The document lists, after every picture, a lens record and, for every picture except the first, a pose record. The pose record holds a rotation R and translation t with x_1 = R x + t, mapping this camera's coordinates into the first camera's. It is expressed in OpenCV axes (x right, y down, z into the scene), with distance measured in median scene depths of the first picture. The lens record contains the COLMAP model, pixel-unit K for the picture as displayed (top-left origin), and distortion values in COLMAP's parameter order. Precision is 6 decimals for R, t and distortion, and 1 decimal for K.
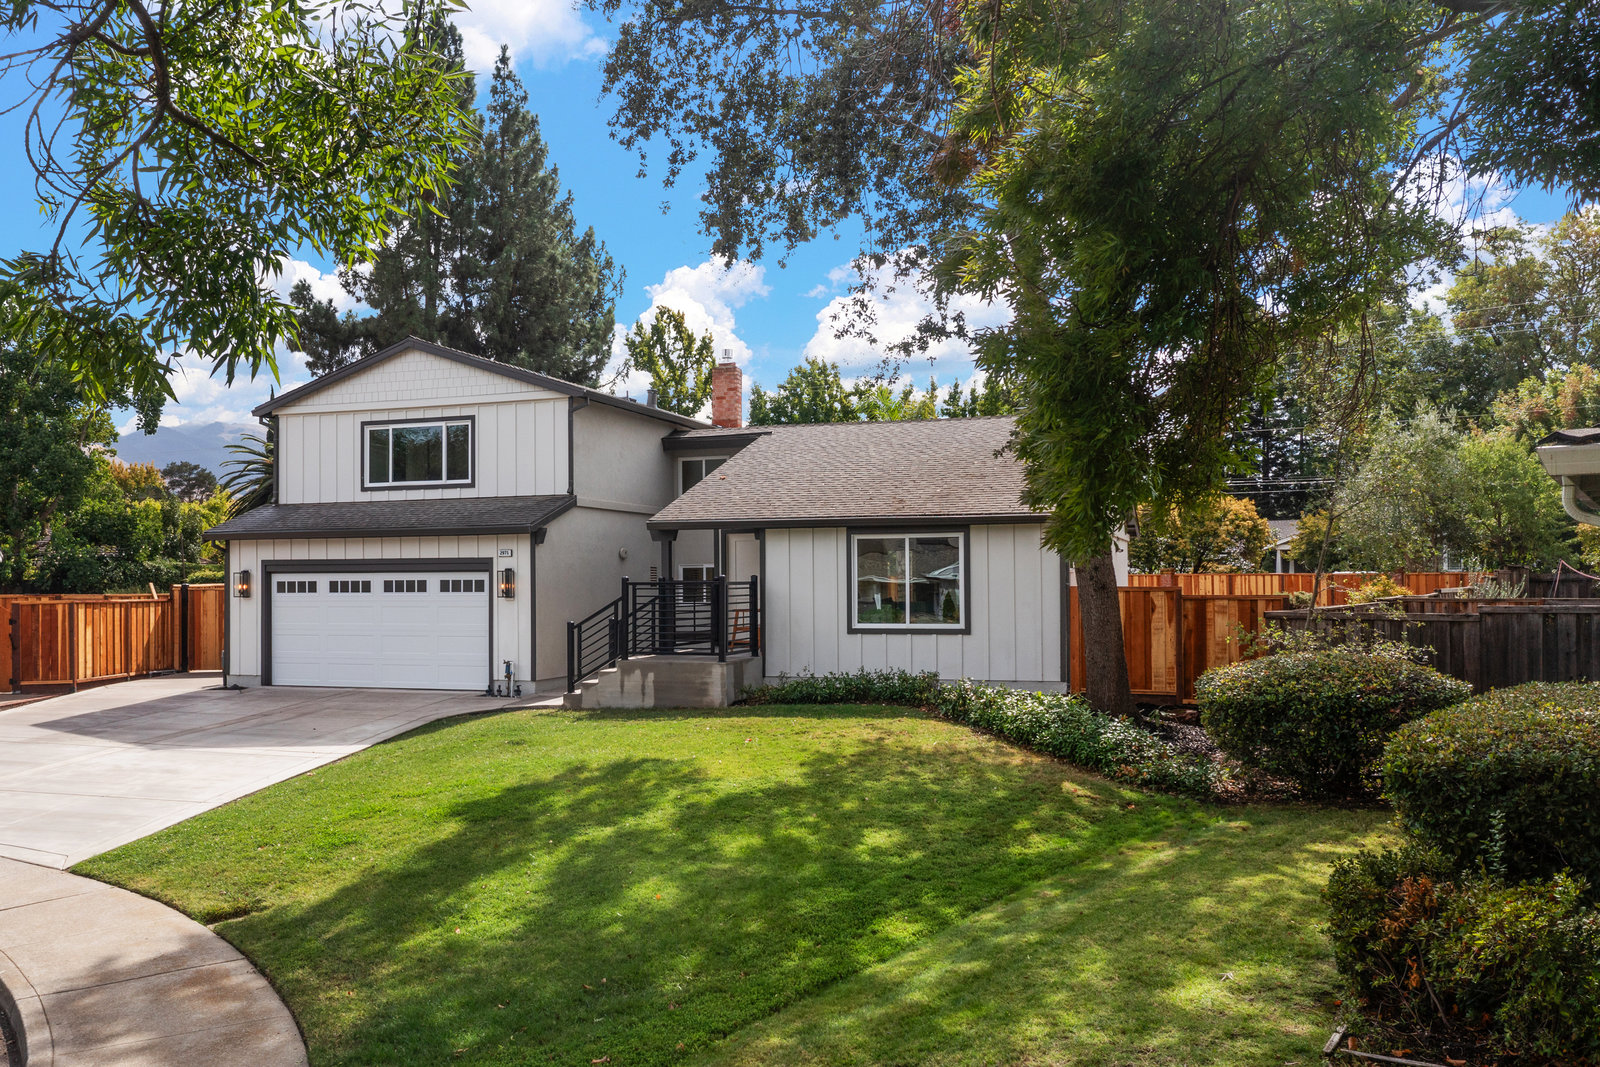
lens RADIAL K [[1337.5, 0, 744.1], [0, 1337.5, 562.5], [0, 0, 1]] dist [-0.005894, -0.001732]
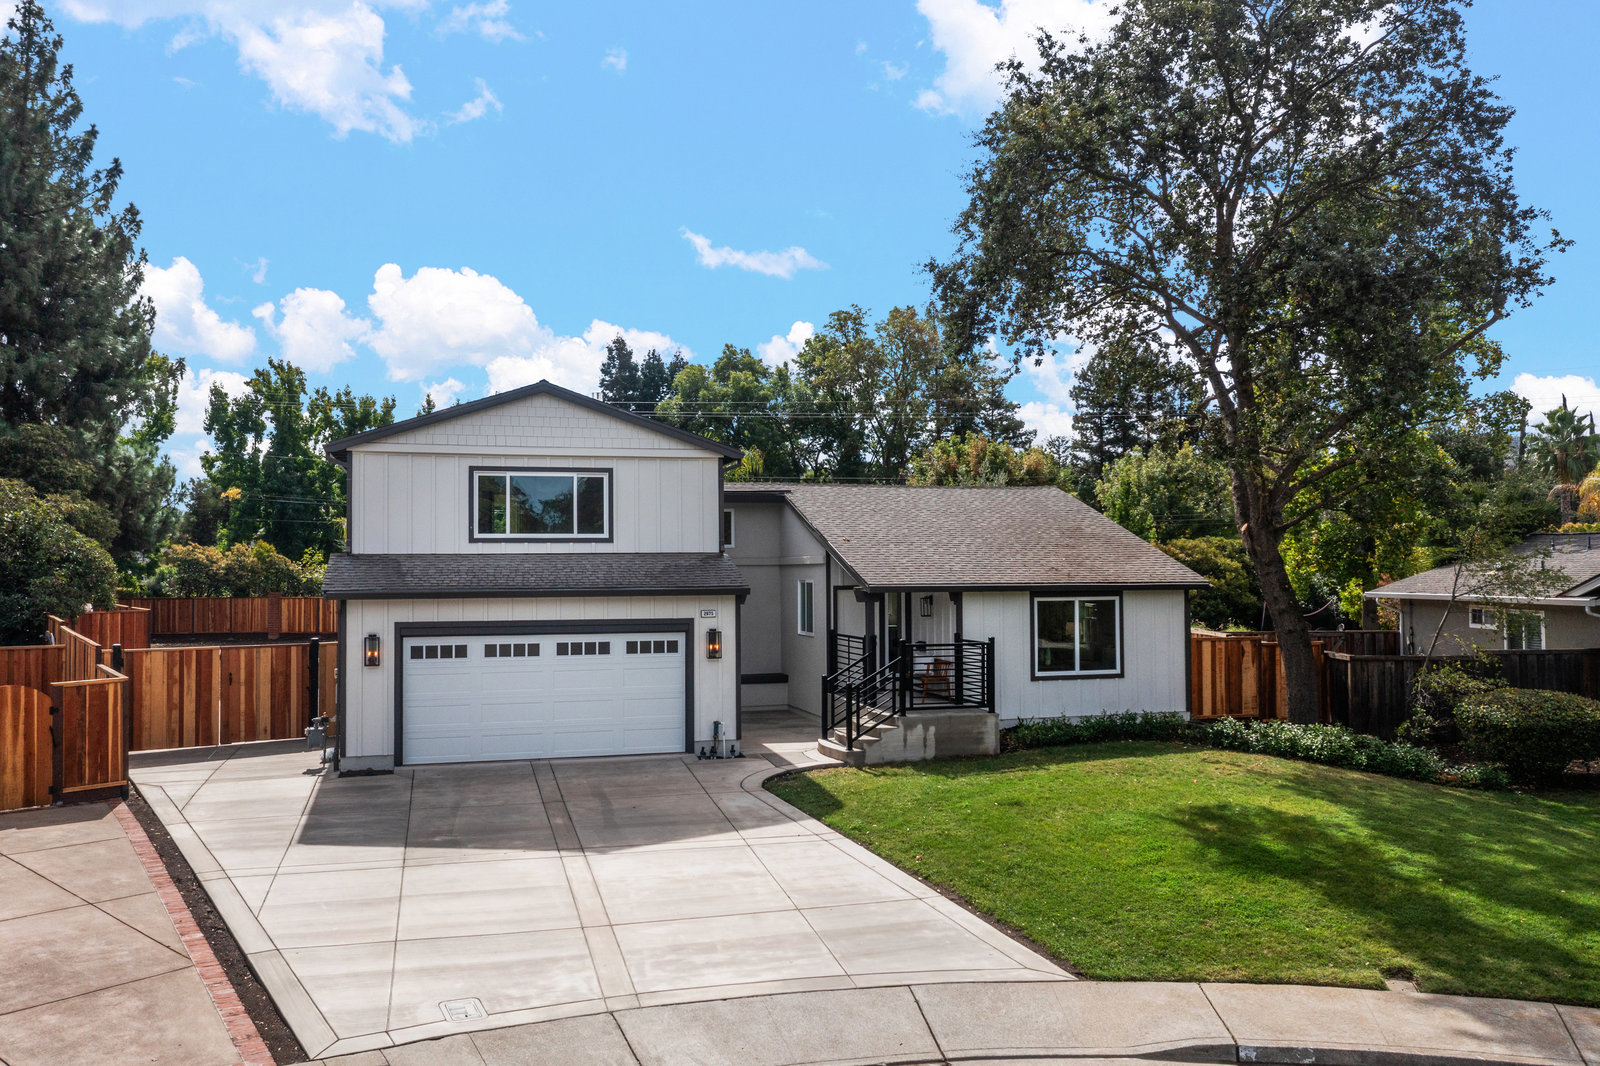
lens RADIAL K [[1267.9, 0, 800.0], [0, 1267.9, 533.0], [0, 0, 1]] dist [-0.012288, -0.004098]
pose [[0.809854, 0.019028, 0.586323, -0.636063], [-0.006657, 0.999708, -0.023249, -0.042843], [-0.586594, 0.014925, 0.809744, 0.175412]]
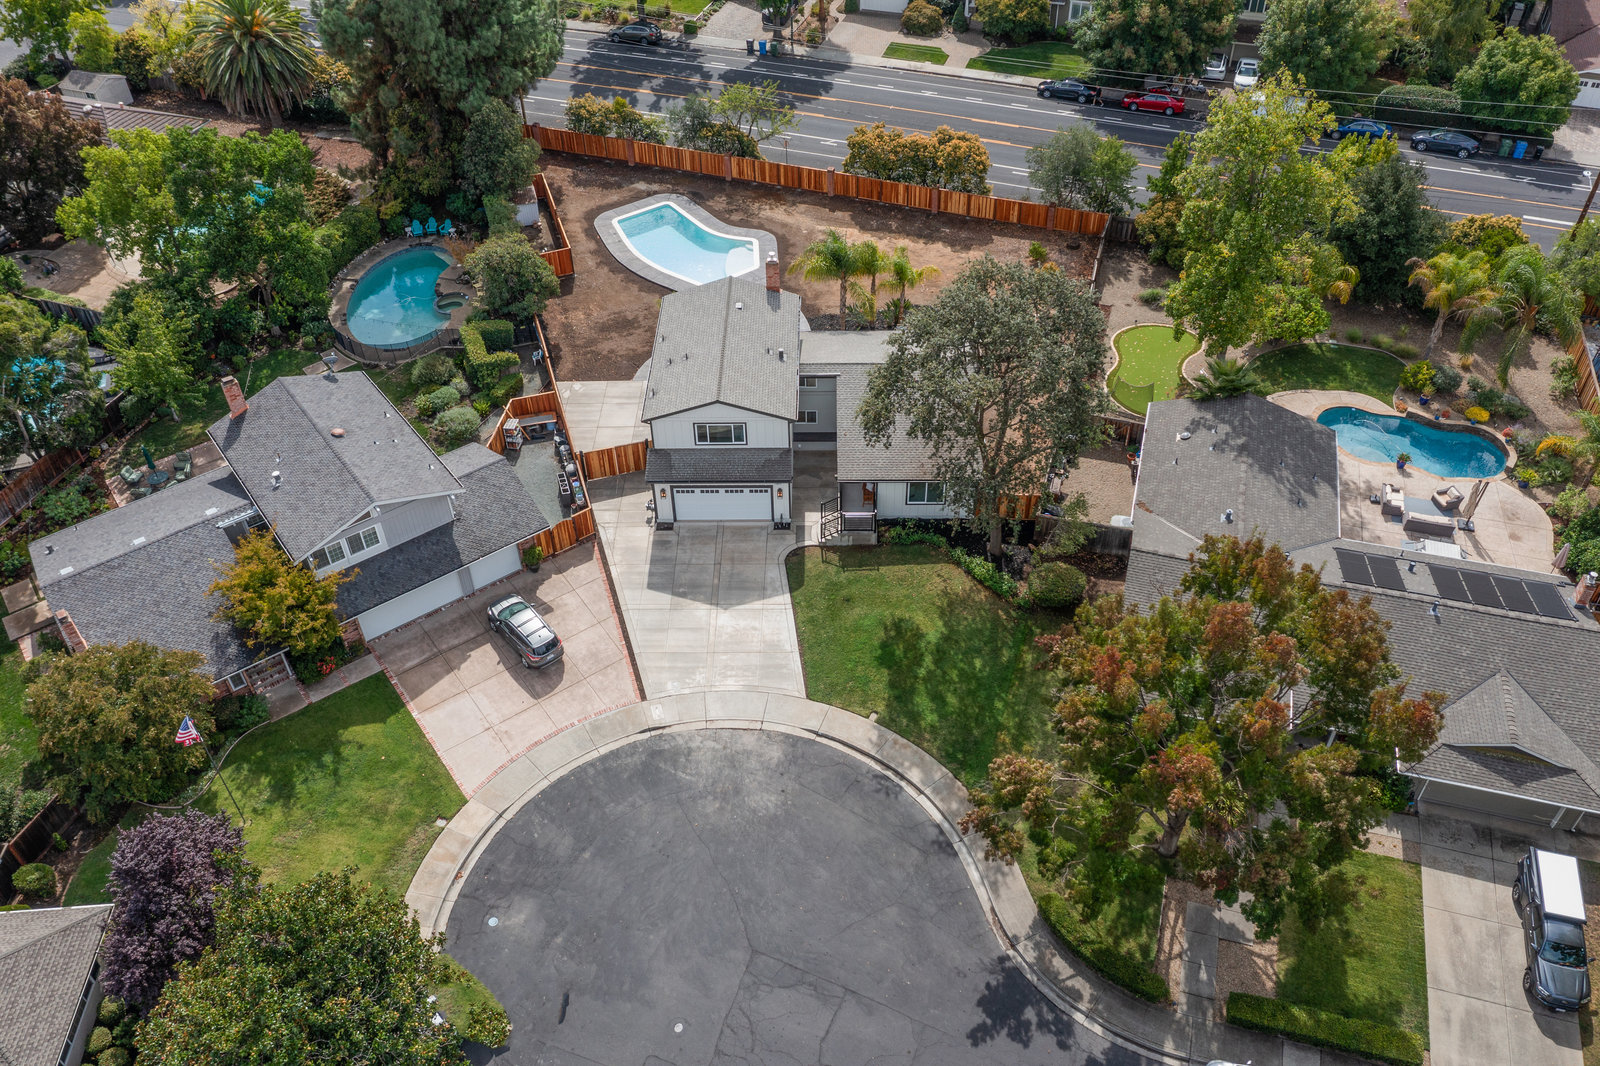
lens RADIAL K [[1254.6, 0, 800.0], [0, 1254.6, 533.0], [0, 0, 1]] dist [-0.005522, -0.004056]
pose [[0.944219, -0.229928, 0.235763, -0.717563], [0.009365, 0.734368, 0.678687, -1.574944], [-0.329186, -0.638621, 0.695558, -0.818931]]
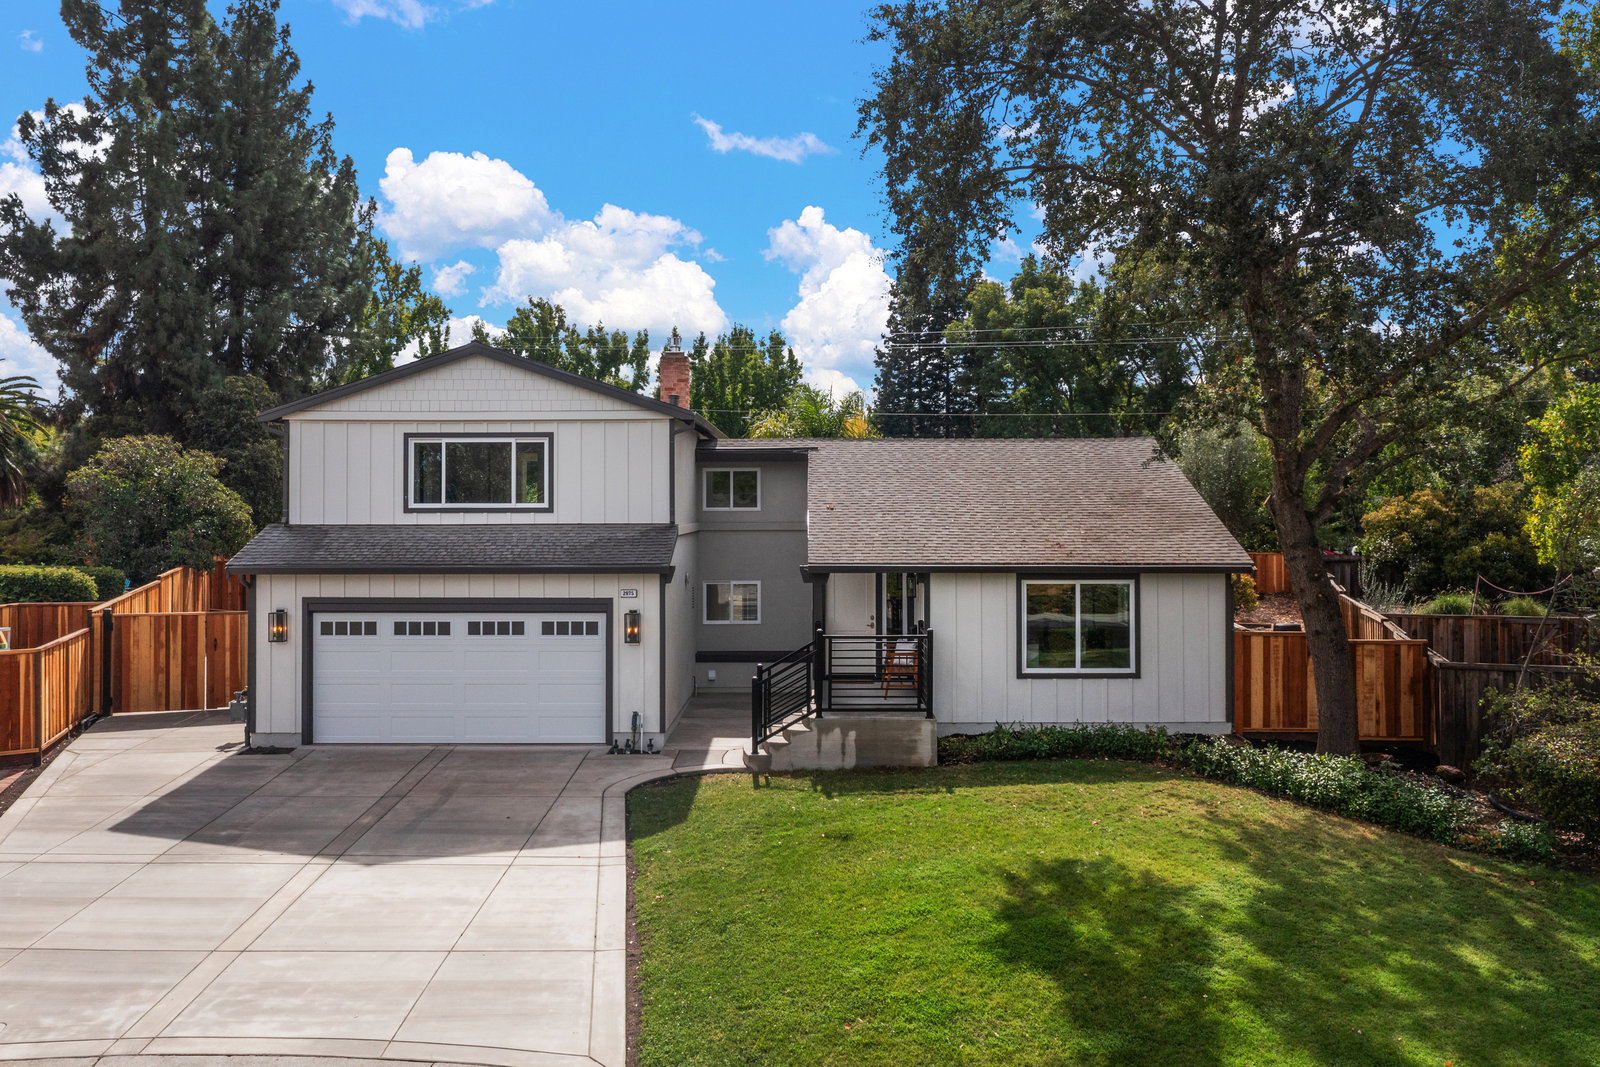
lens RADIAL K [[1366.8, 0, 797.8], [0, 1366.8, 490.1], [0, 0, 1]] dist [-0.010750, 0.000865]
pose [[0.942529, 0.007894, 0.334032, -0.356530], [-0.008911, 0.999959, 0.001511, -0.074718], [-0.334006, -0.004401, 0.942561, 0.075781]]
